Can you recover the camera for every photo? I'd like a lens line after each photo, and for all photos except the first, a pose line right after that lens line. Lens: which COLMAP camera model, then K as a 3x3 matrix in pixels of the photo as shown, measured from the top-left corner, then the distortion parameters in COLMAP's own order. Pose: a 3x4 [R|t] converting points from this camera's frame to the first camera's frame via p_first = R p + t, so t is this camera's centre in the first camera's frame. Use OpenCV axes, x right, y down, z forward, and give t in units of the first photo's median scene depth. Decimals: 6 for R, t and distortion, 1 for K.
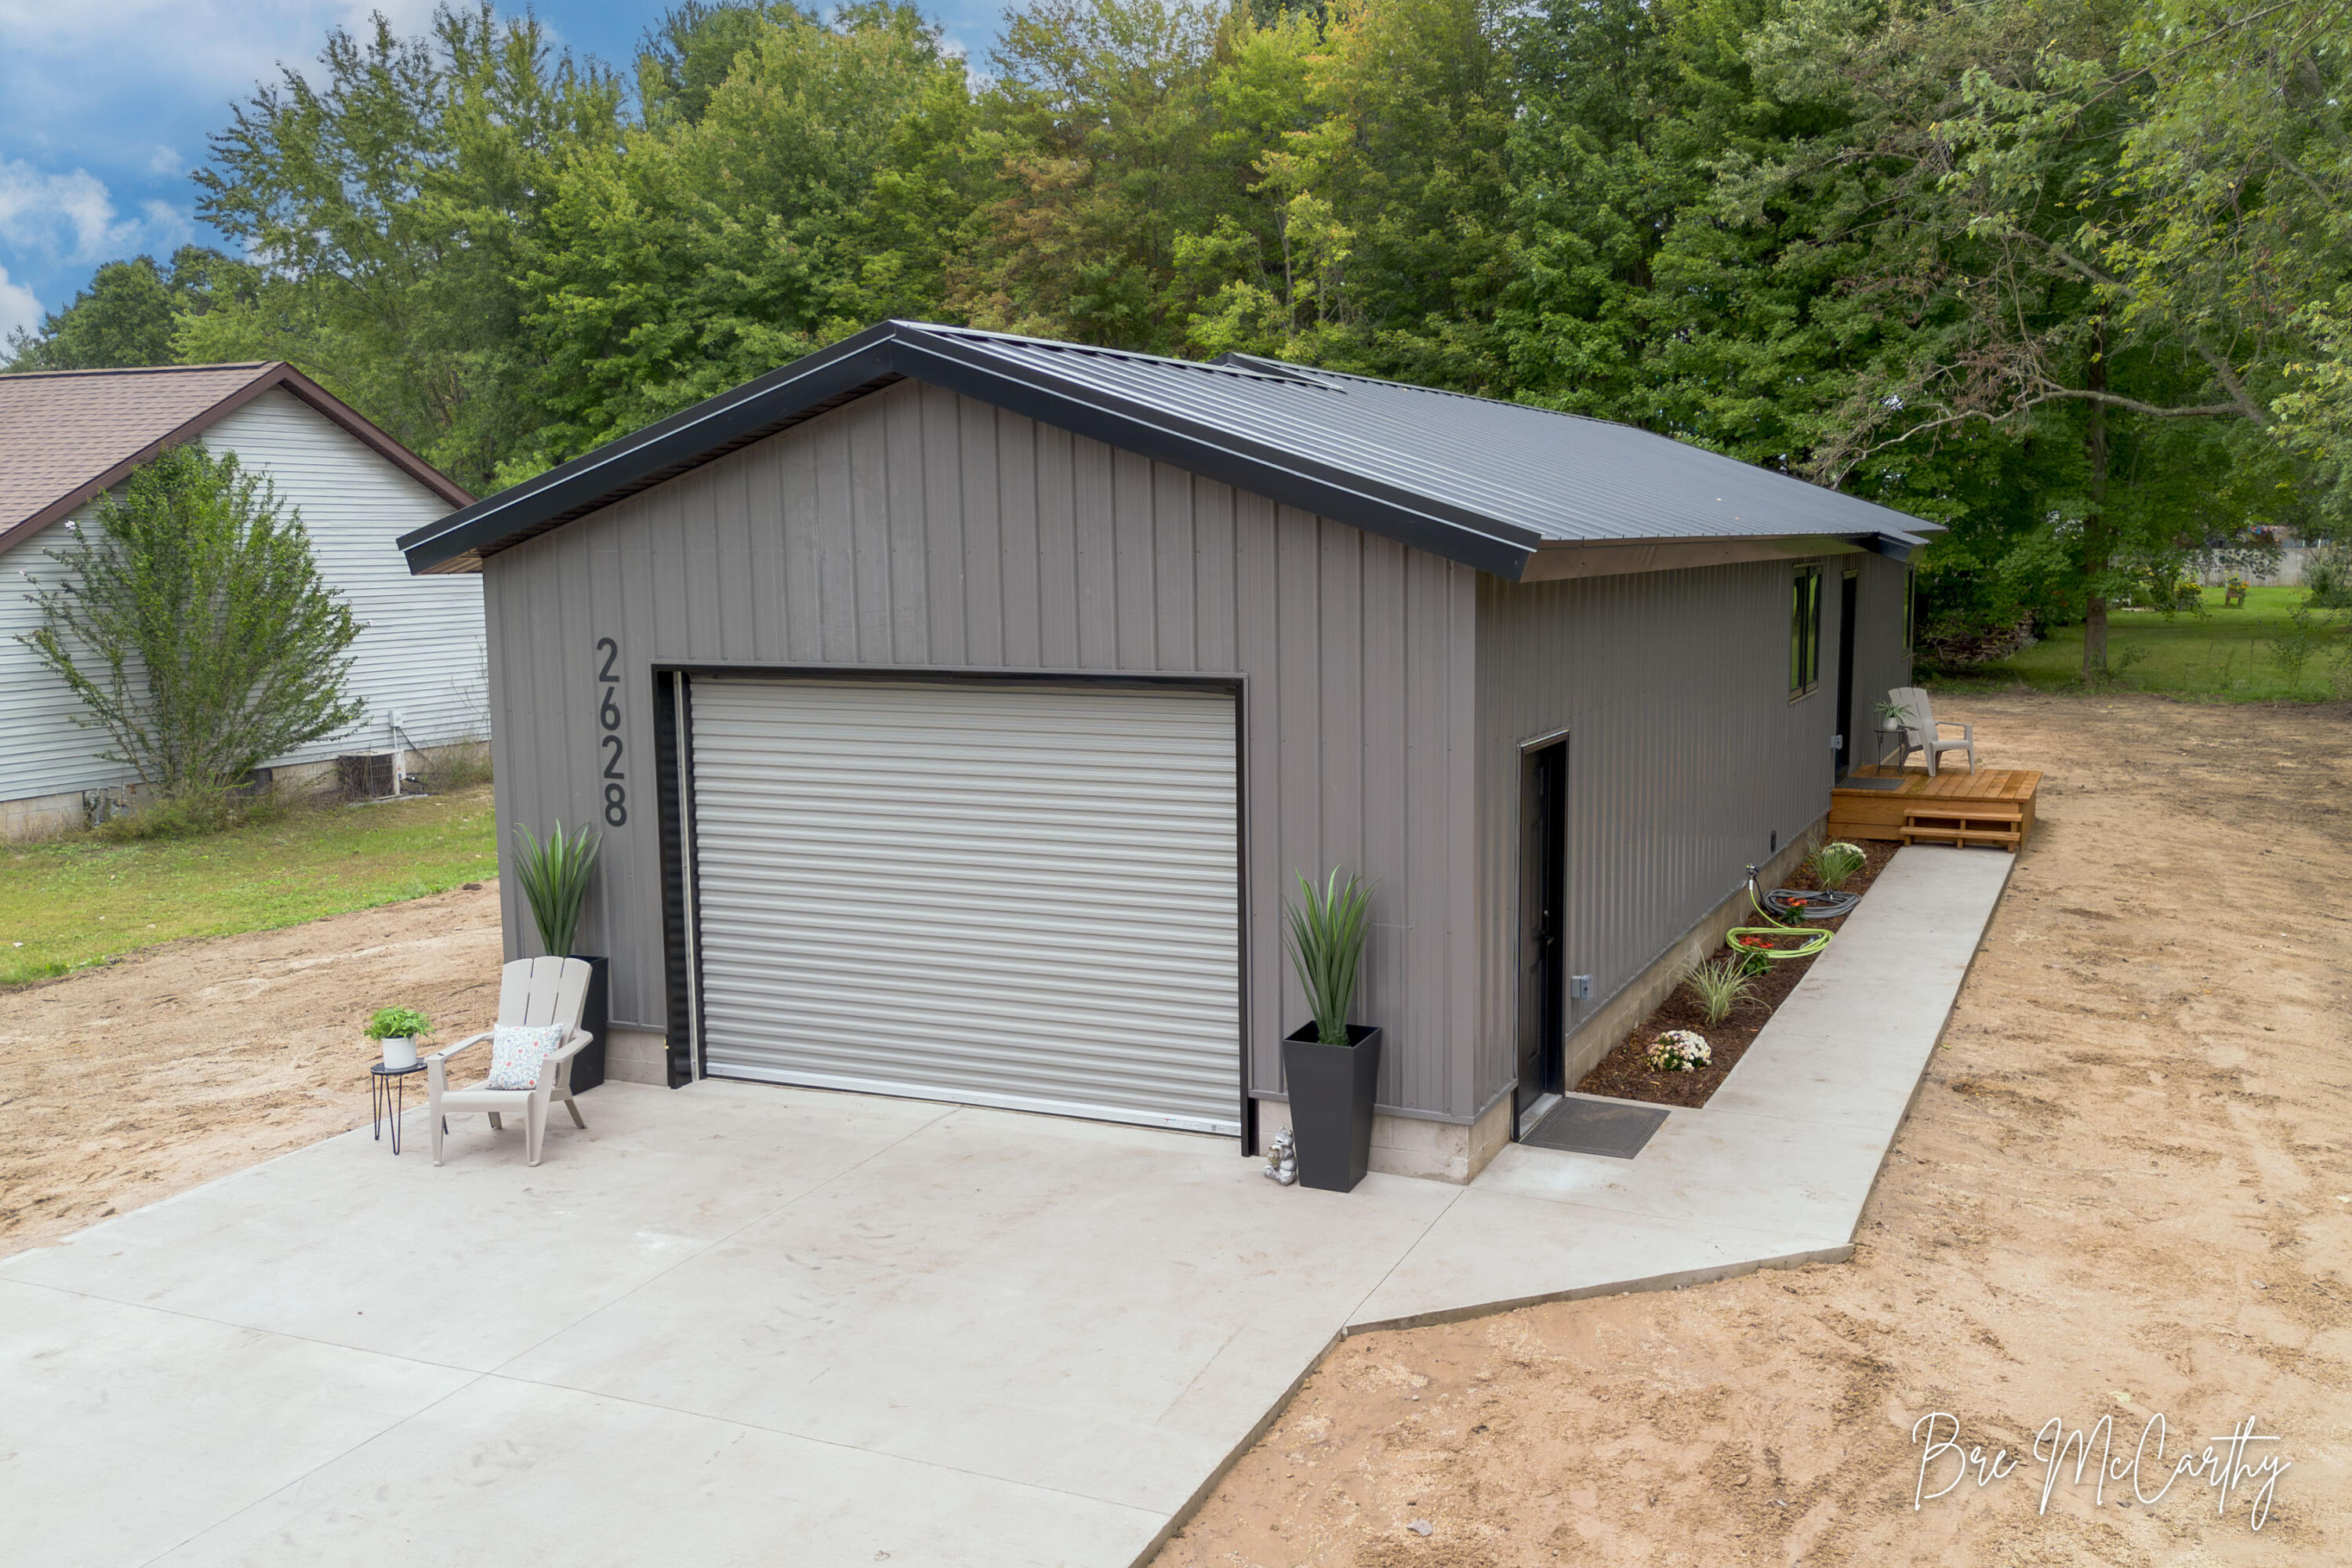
lens RADIAL K [[1989.5, 0, 1307.5], [0, 1989.5, 782.6], [0, 0, 1]] dist [0.063095, -0.079394]
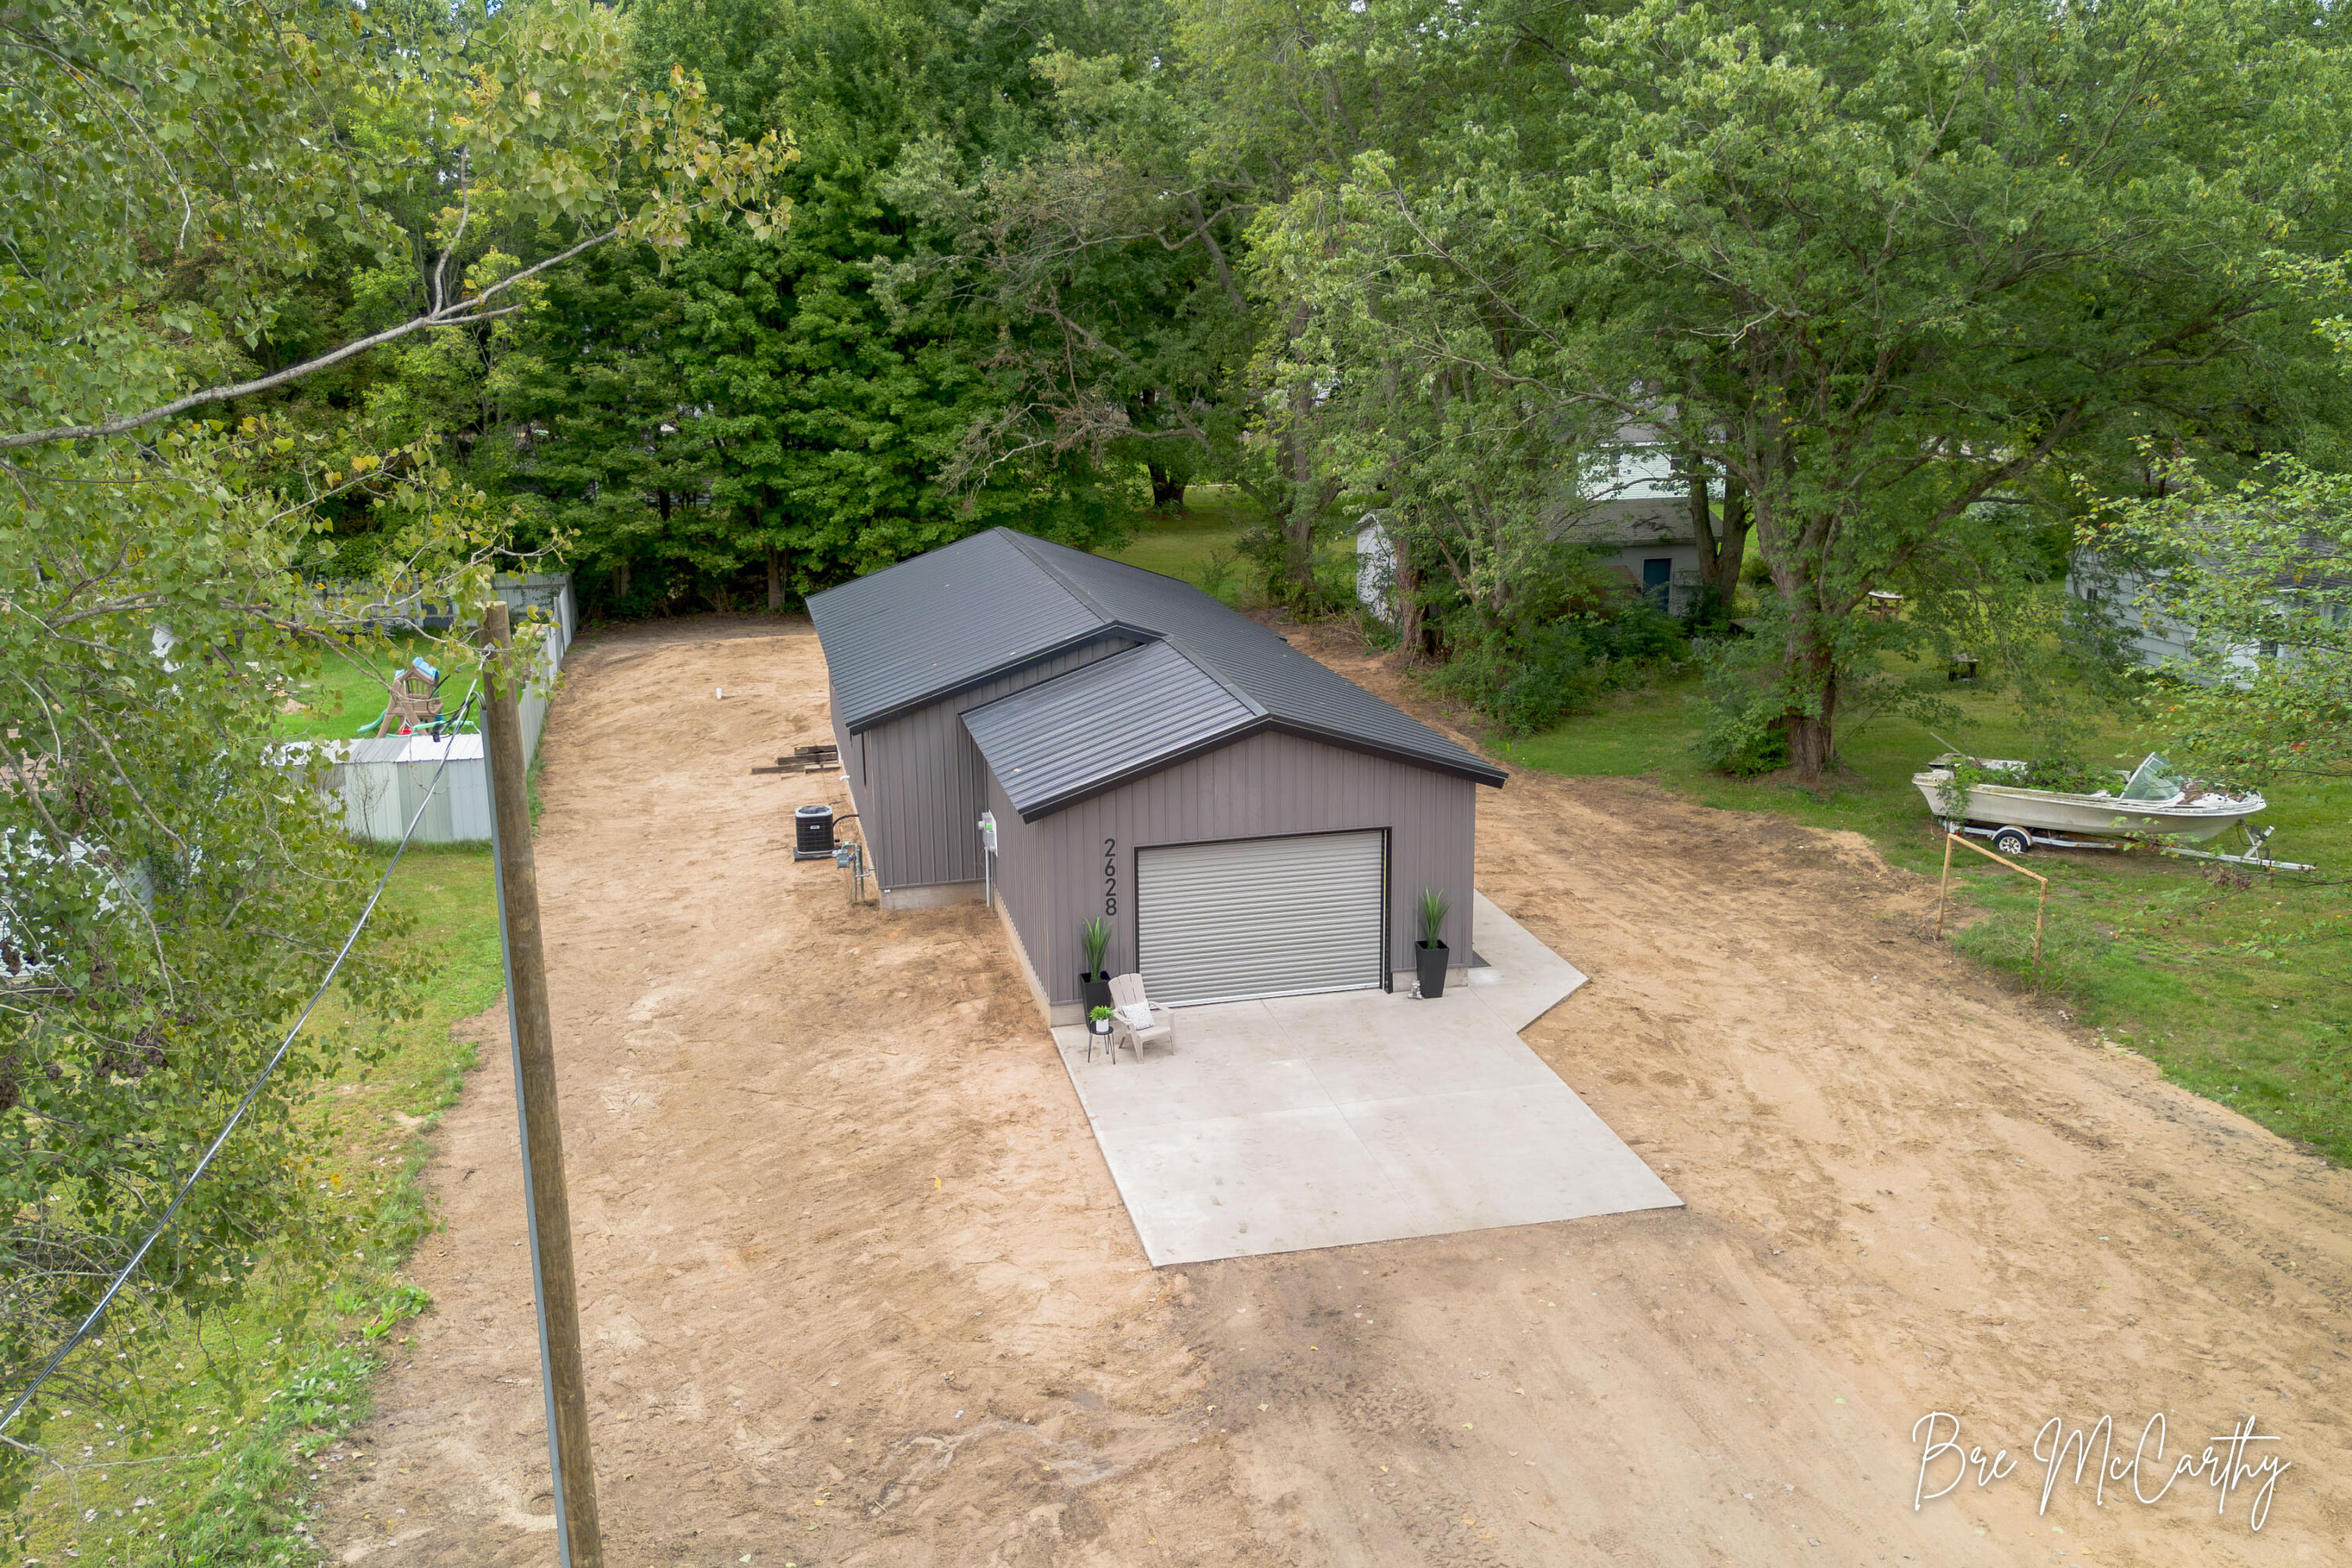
lens RADIAL K [[1947.5, 0, 1181.6], [0, 1947.5, 785.5], [0, 0, 1]] dist [0.120490, -0.275793]
pose [[0.809805, -0.149827, 0.567246, -0.421590], [0.082415, 0.986306, 0.142857, -0.121848], [-0.580882, -0.068937, 0.811063, -0.242692]]
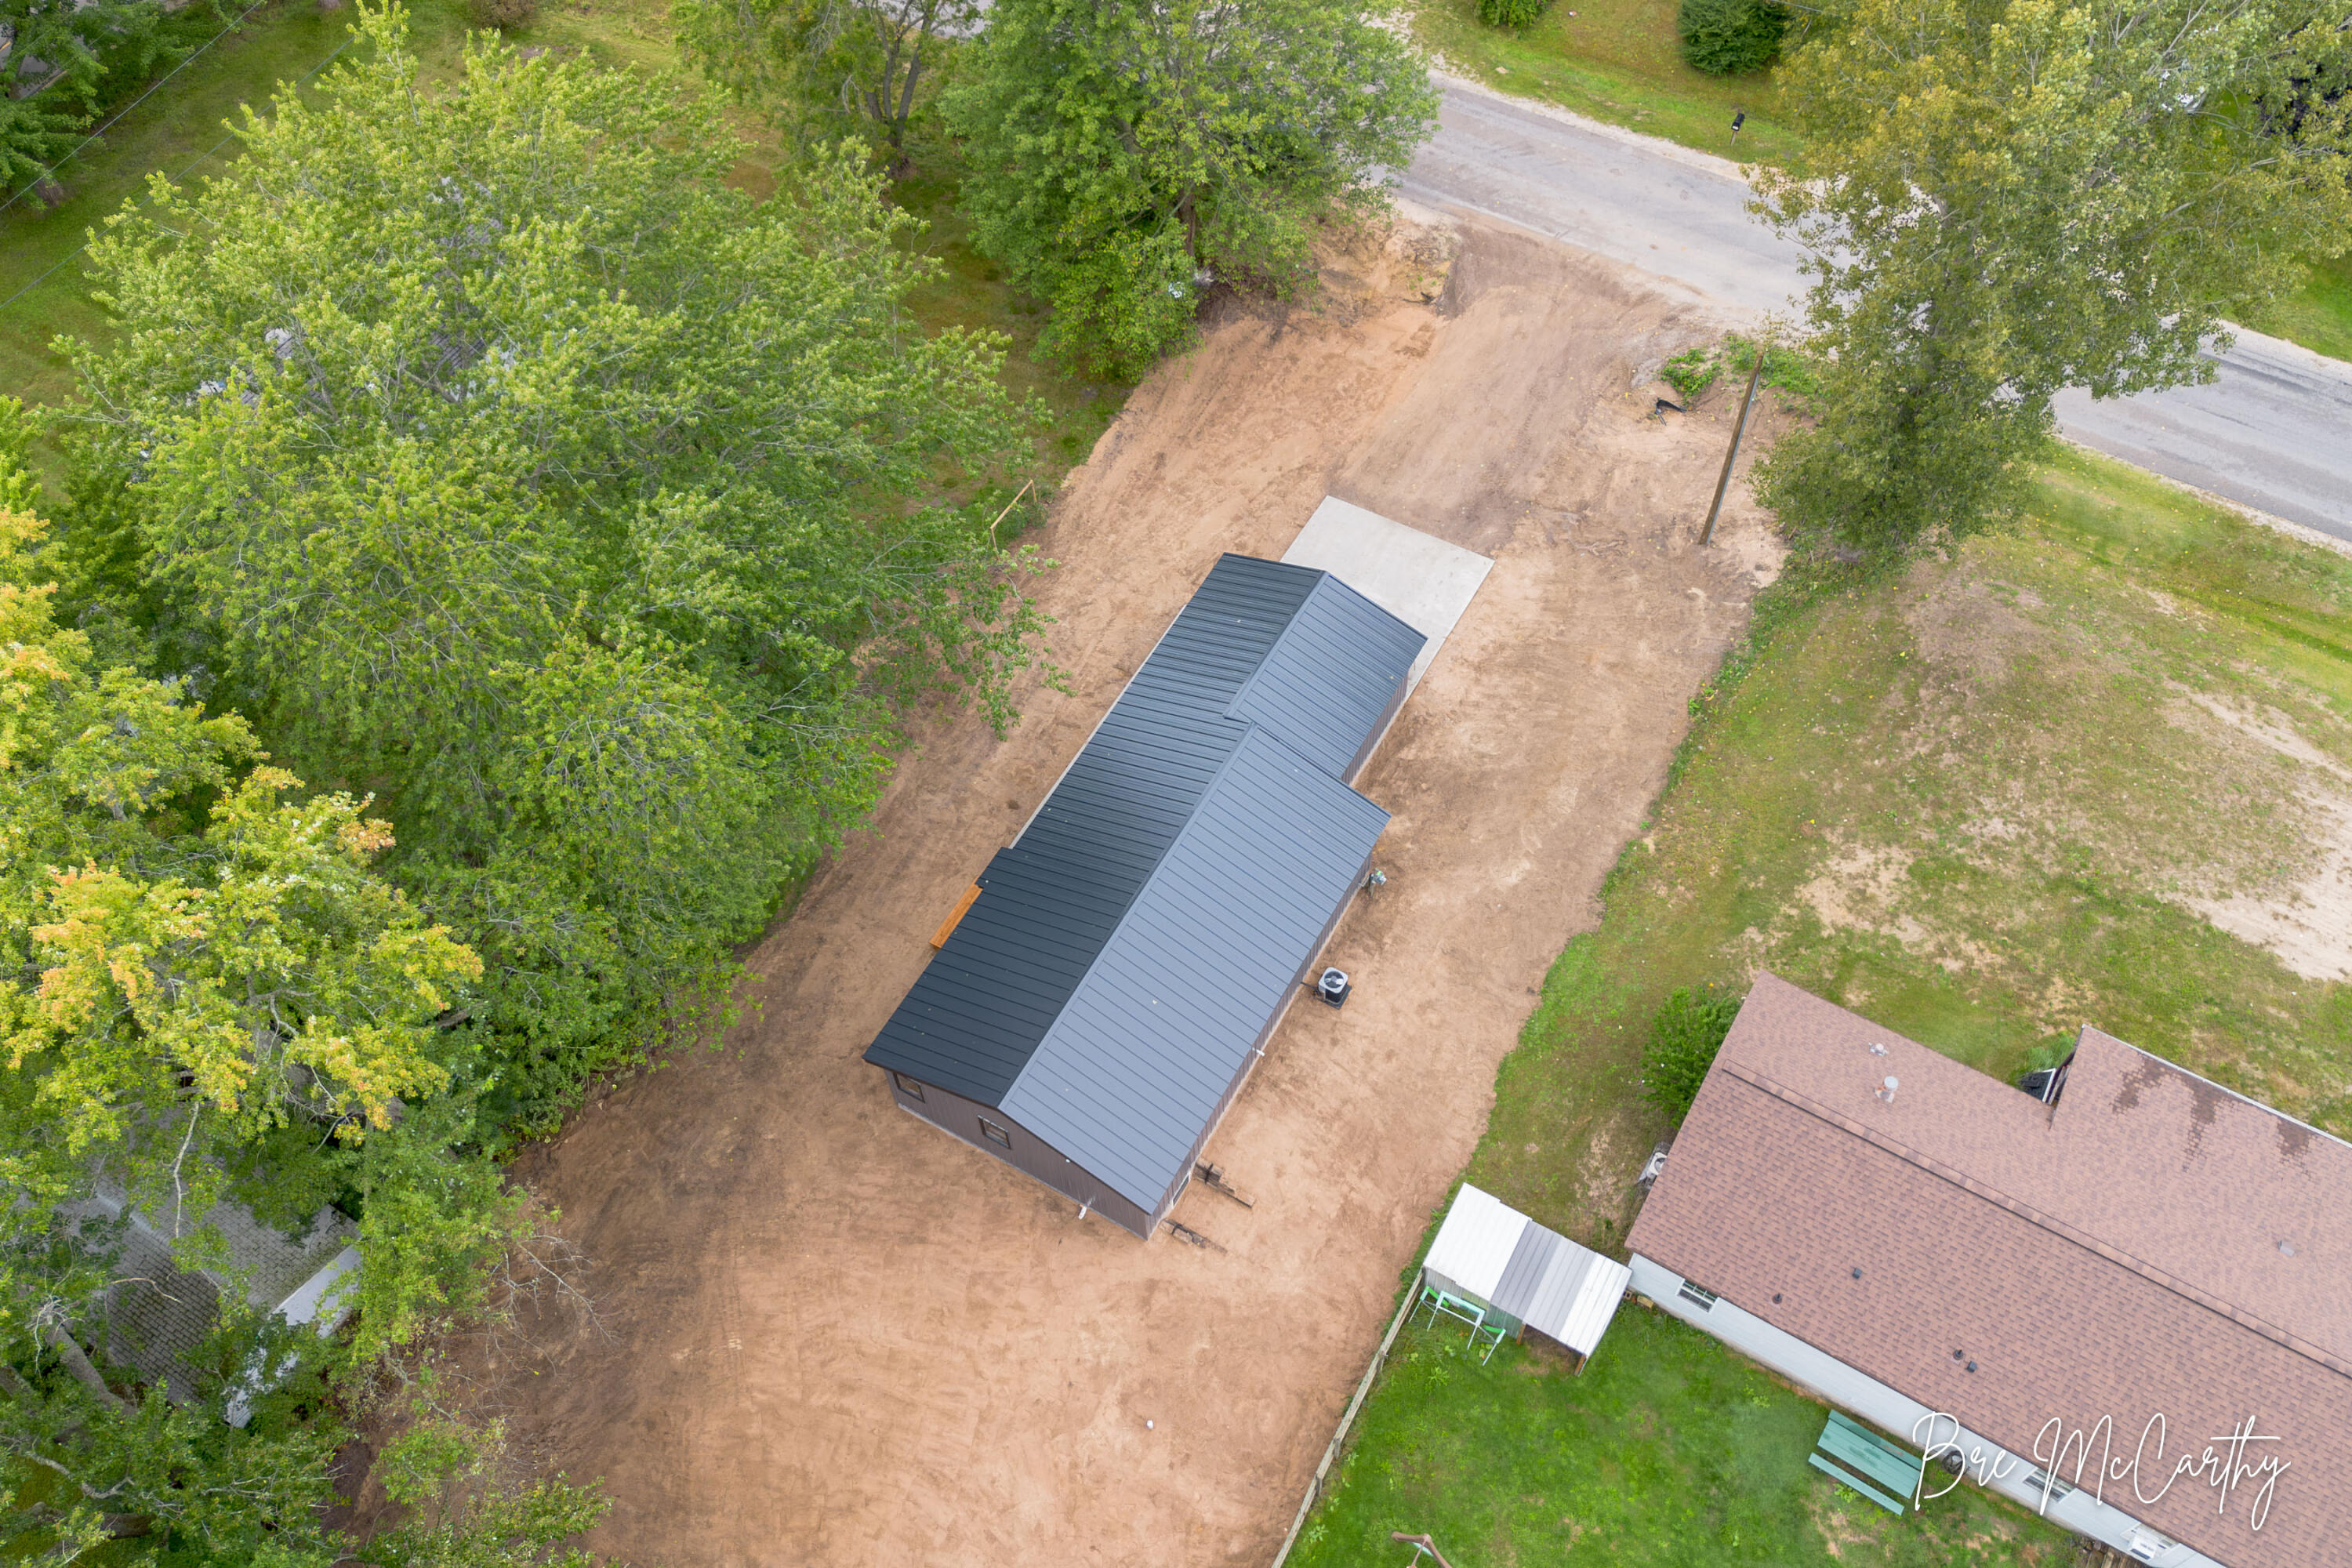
lens RADIAL K [[1968.7, 0, 1143.7], [0, 1968.7, 780.9], [0, 0, 1]] dist [0.047063, -0.046301]
pose [[-0.989361, -0.082916, 0.119540, -0.100512], [0.070959, 0.442283, 0.894064, -1.213026], [-0.127003, 0.893035, -0.431694, 0.968601]]
